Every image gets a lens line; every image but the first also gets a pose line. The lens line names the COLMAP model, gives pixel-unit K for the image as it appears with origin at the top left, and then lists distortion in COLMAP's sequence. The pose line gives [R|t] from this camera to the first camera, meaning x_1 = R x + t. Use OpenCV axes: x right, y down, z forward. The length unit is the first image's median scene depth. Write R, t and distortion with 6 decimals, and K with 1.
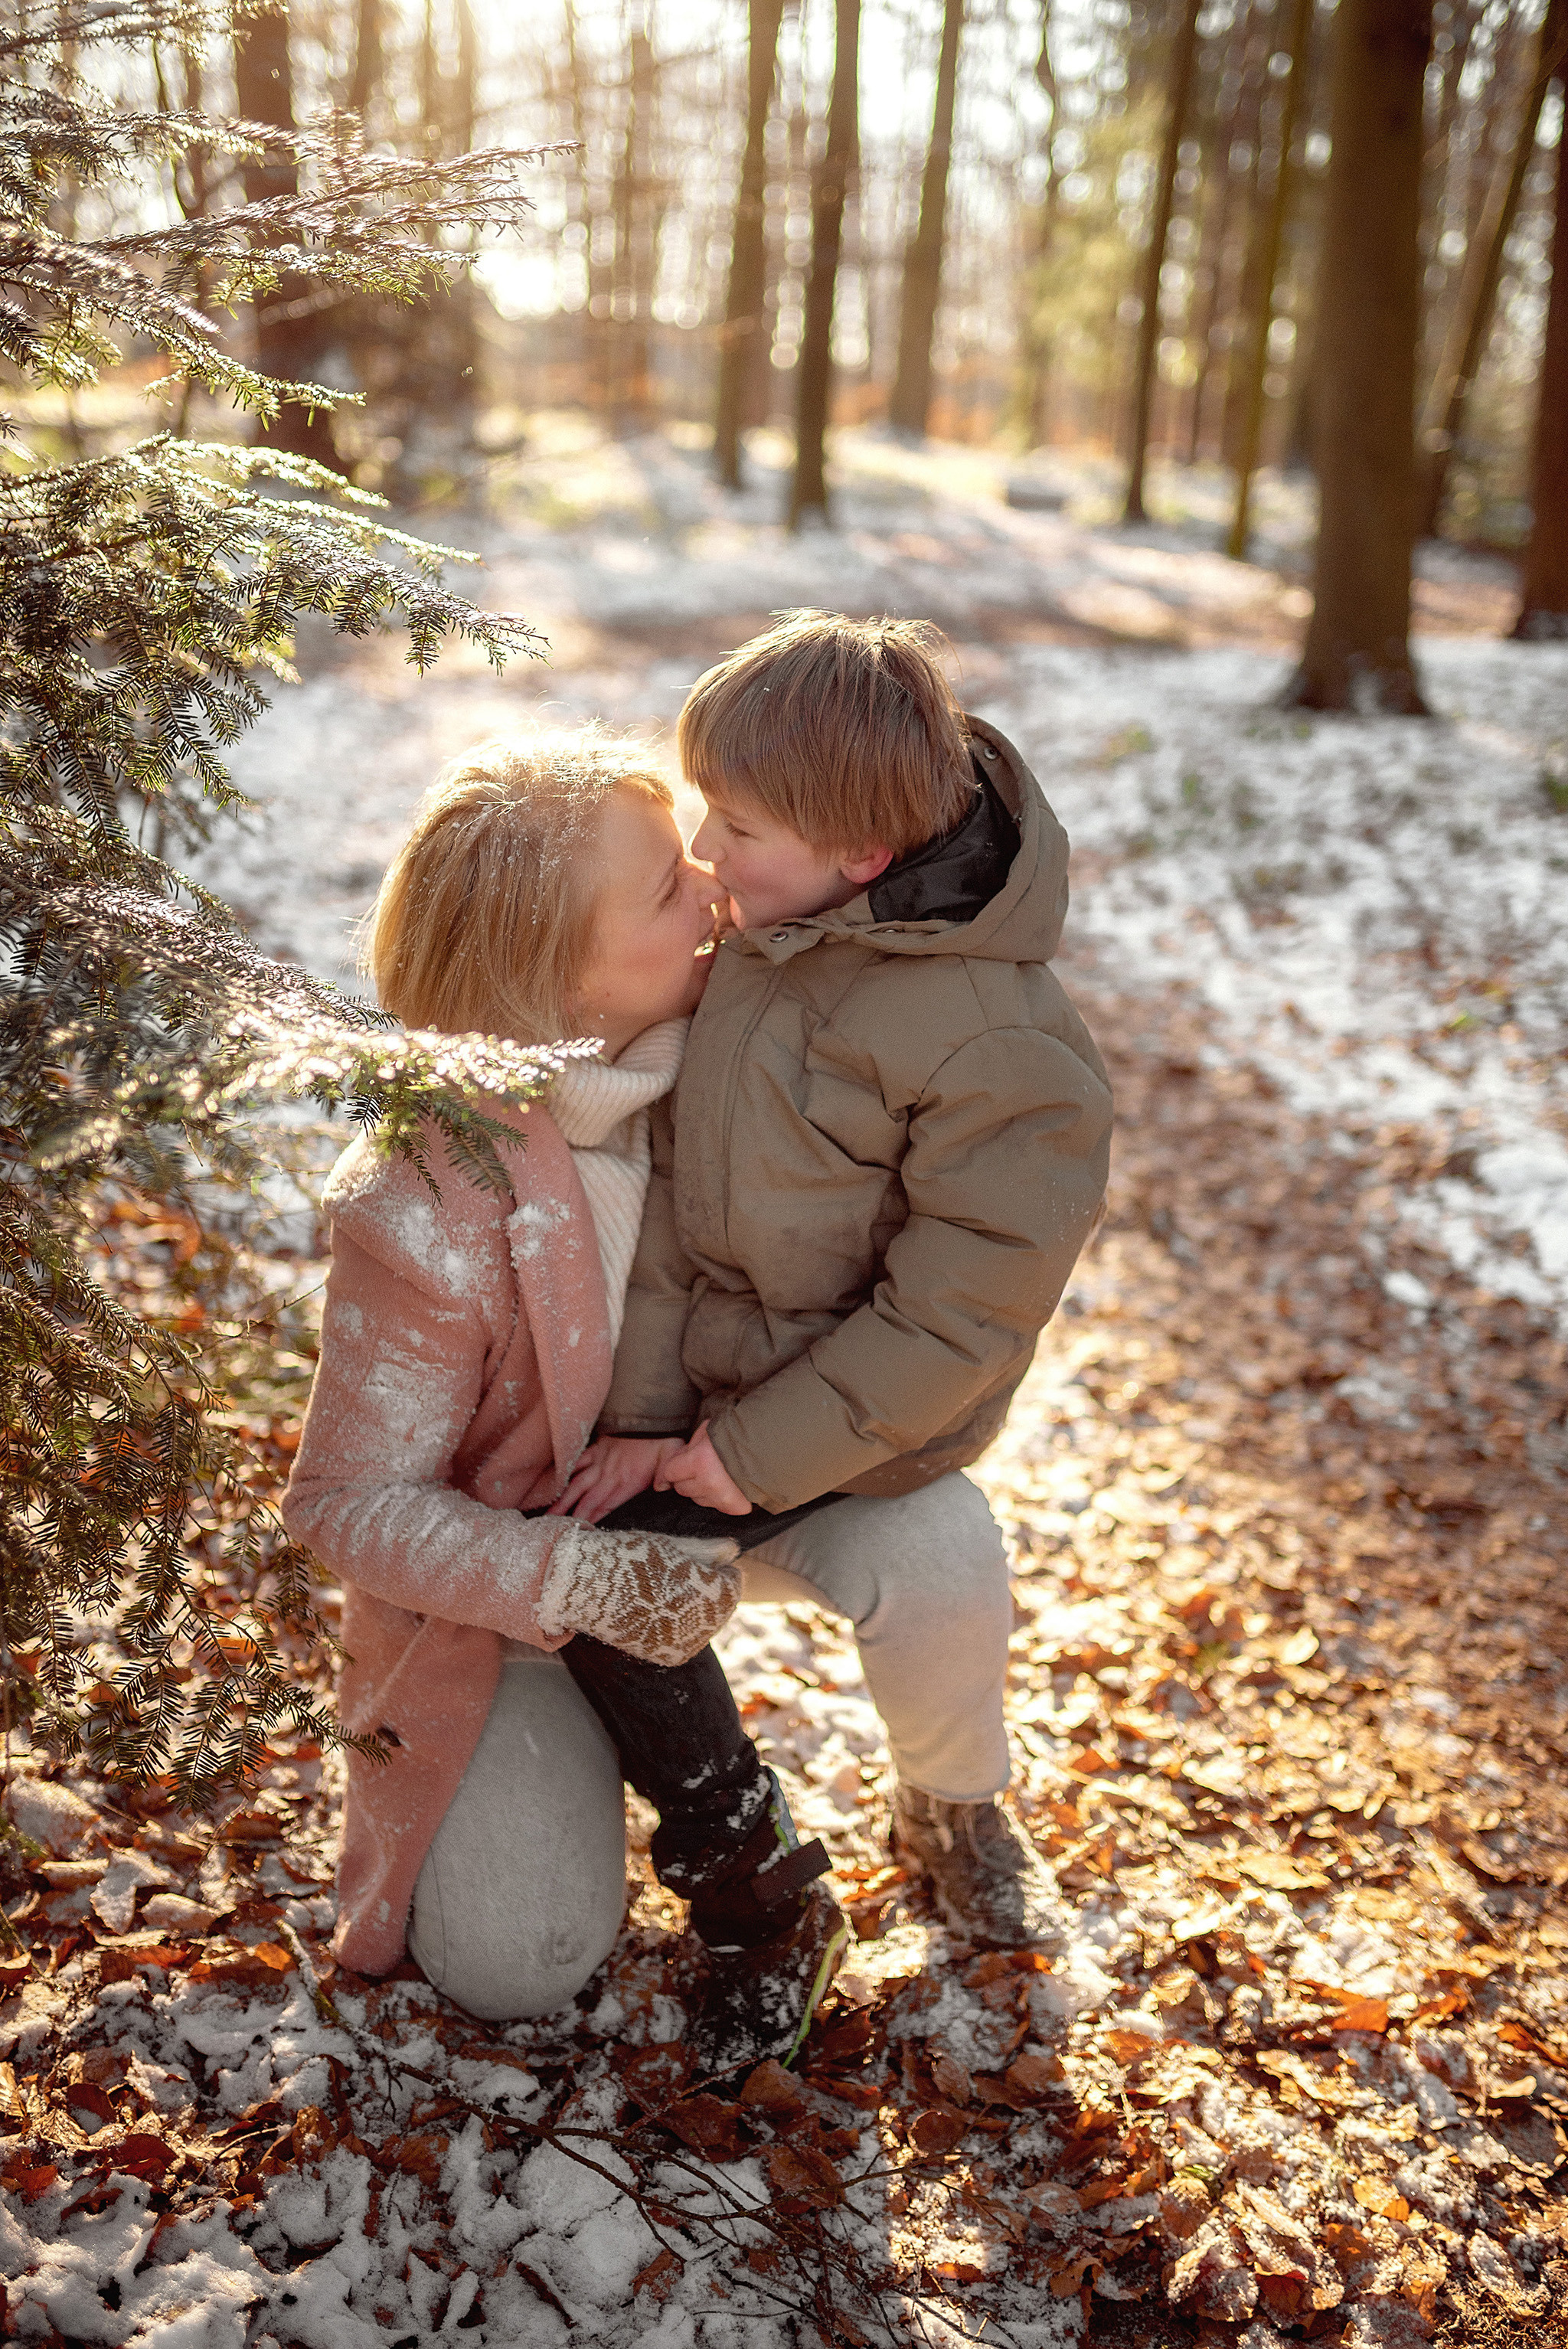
lens RADIAL K [[2235.8, 0, 781.9], [0, 2235.8, 1202.9], [0, 0, 1]] dist [-0.064158, 0.092234]
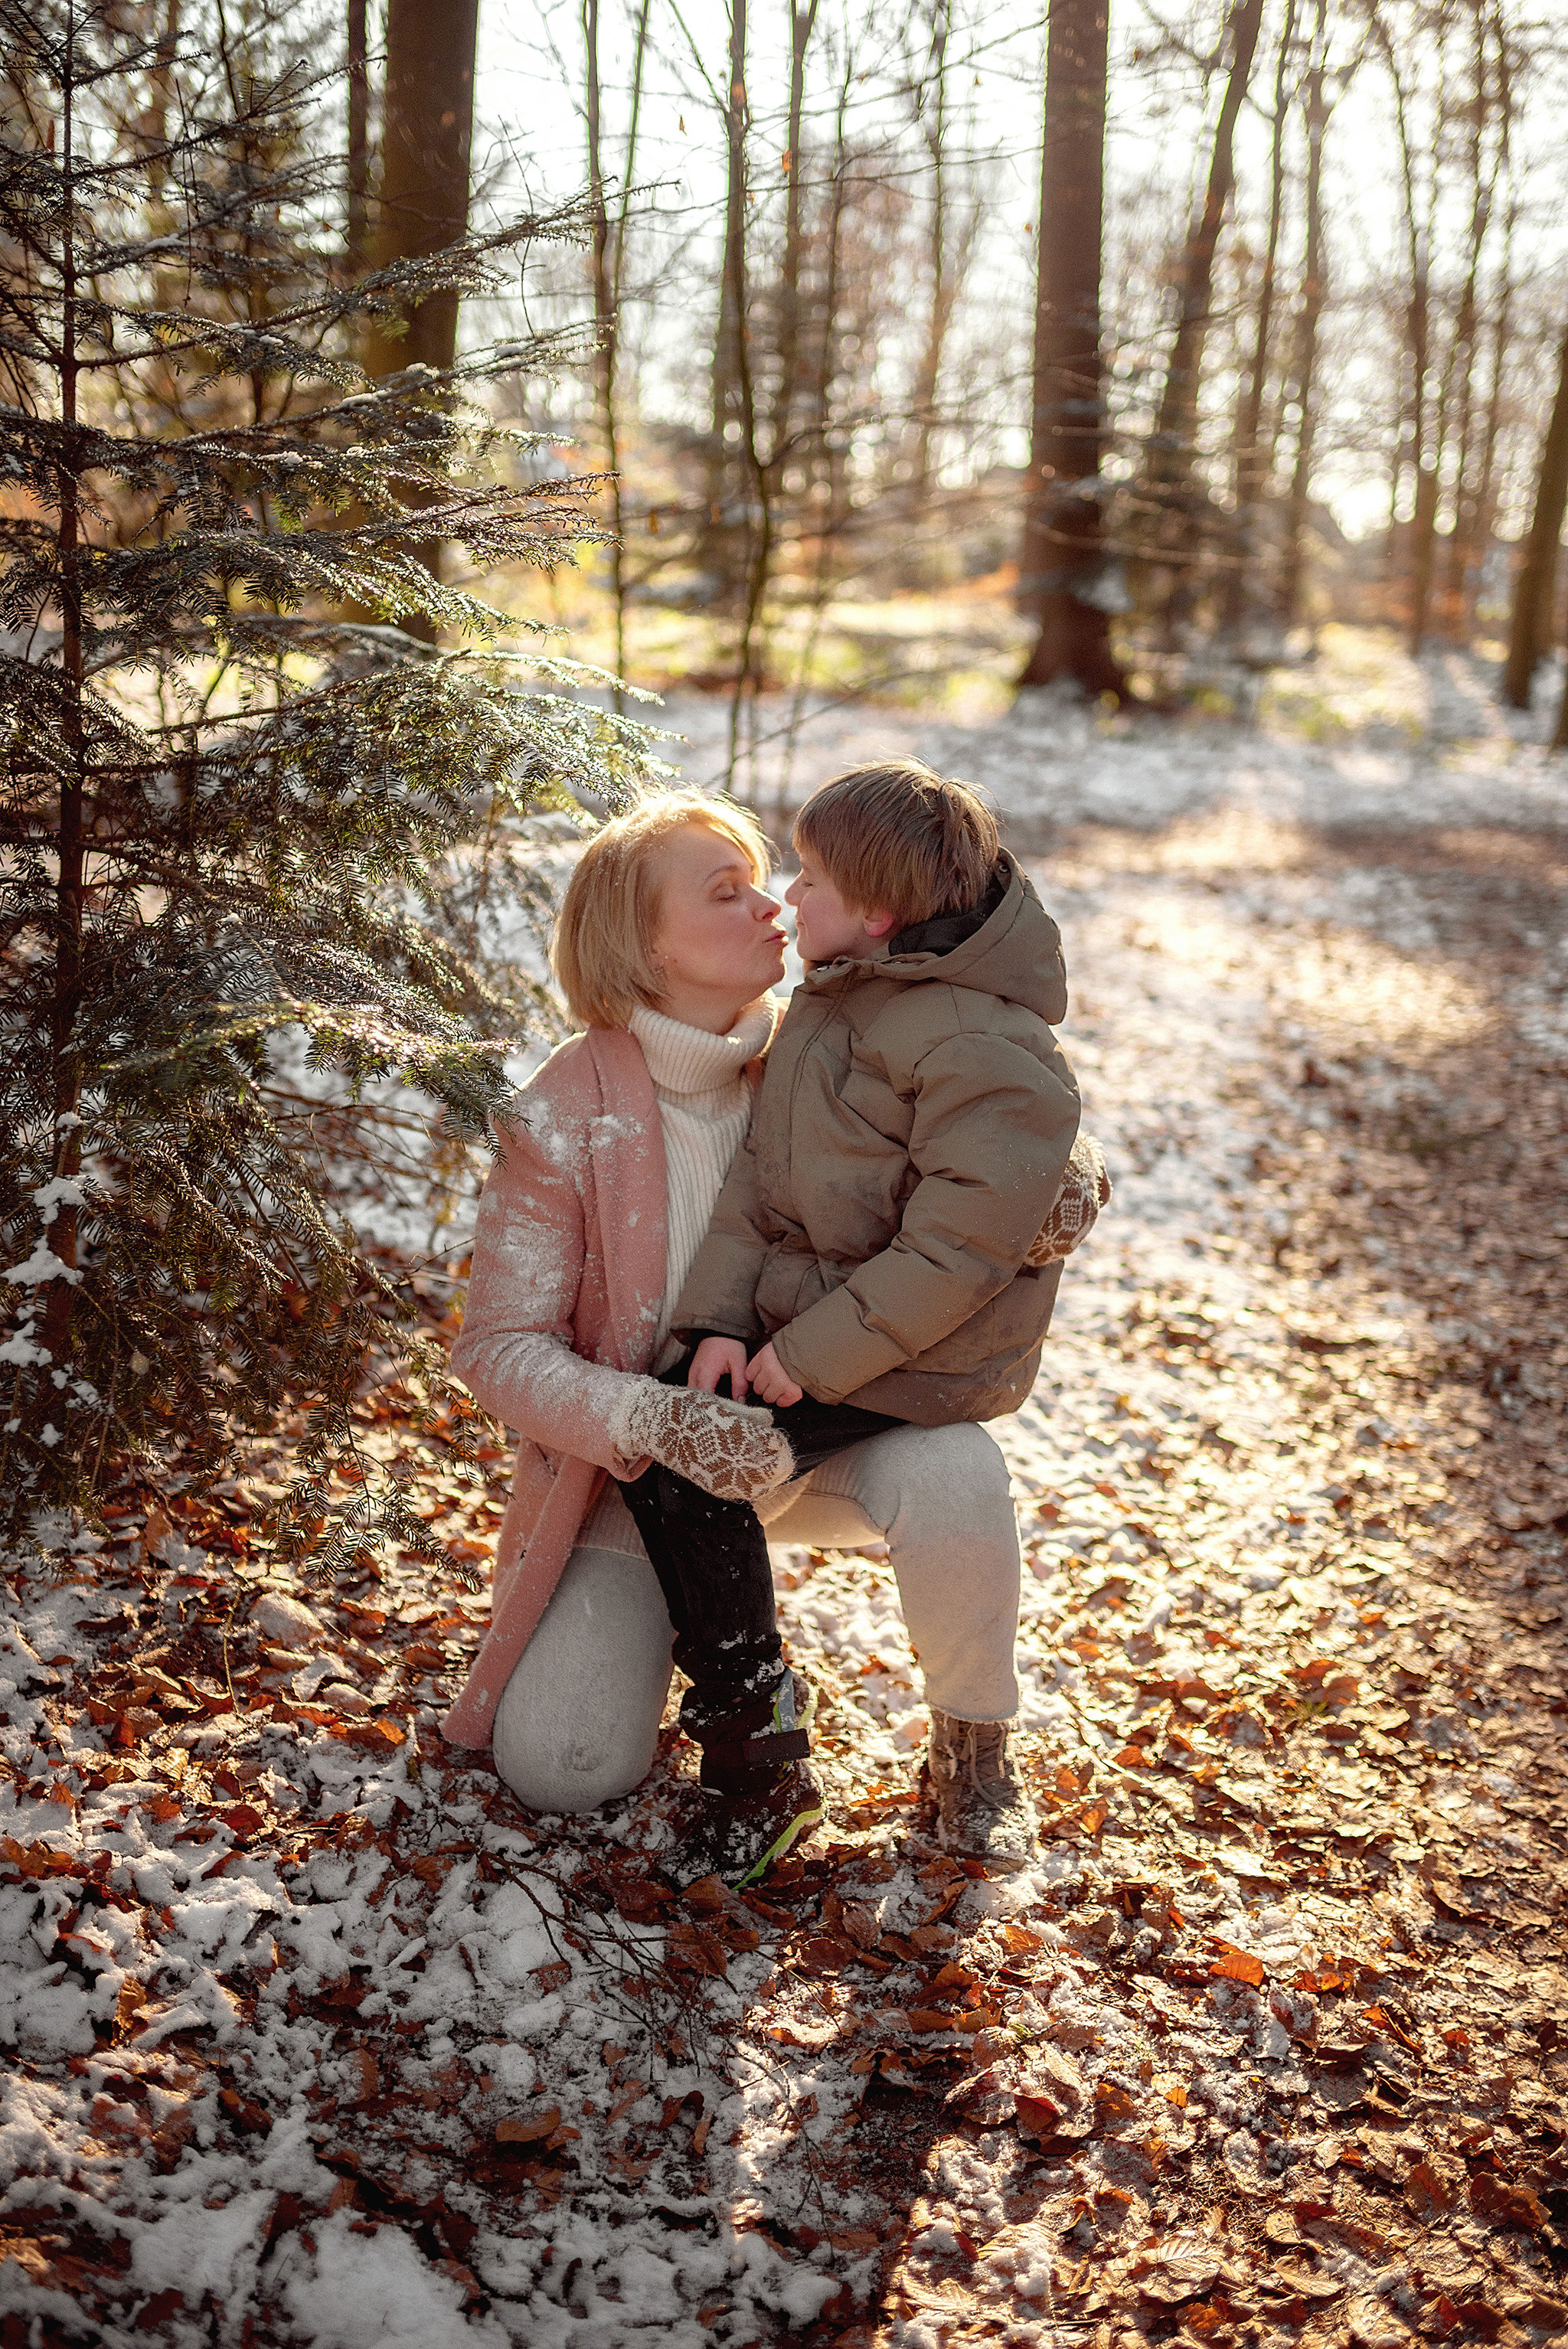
lens RADIAL K [[2235.8, 0, 781.9], [0, 2235.8, 1202.9], [0, 0, 1]] dist [-0.064158, 0.092234]
pose [[0.936065, 0.087189, -0.340852, 0.365140], [-0.117086, 0.990784, -0.068108, 0.067854], [0.331773, 0.103663, 0.937647, -0.203341]]
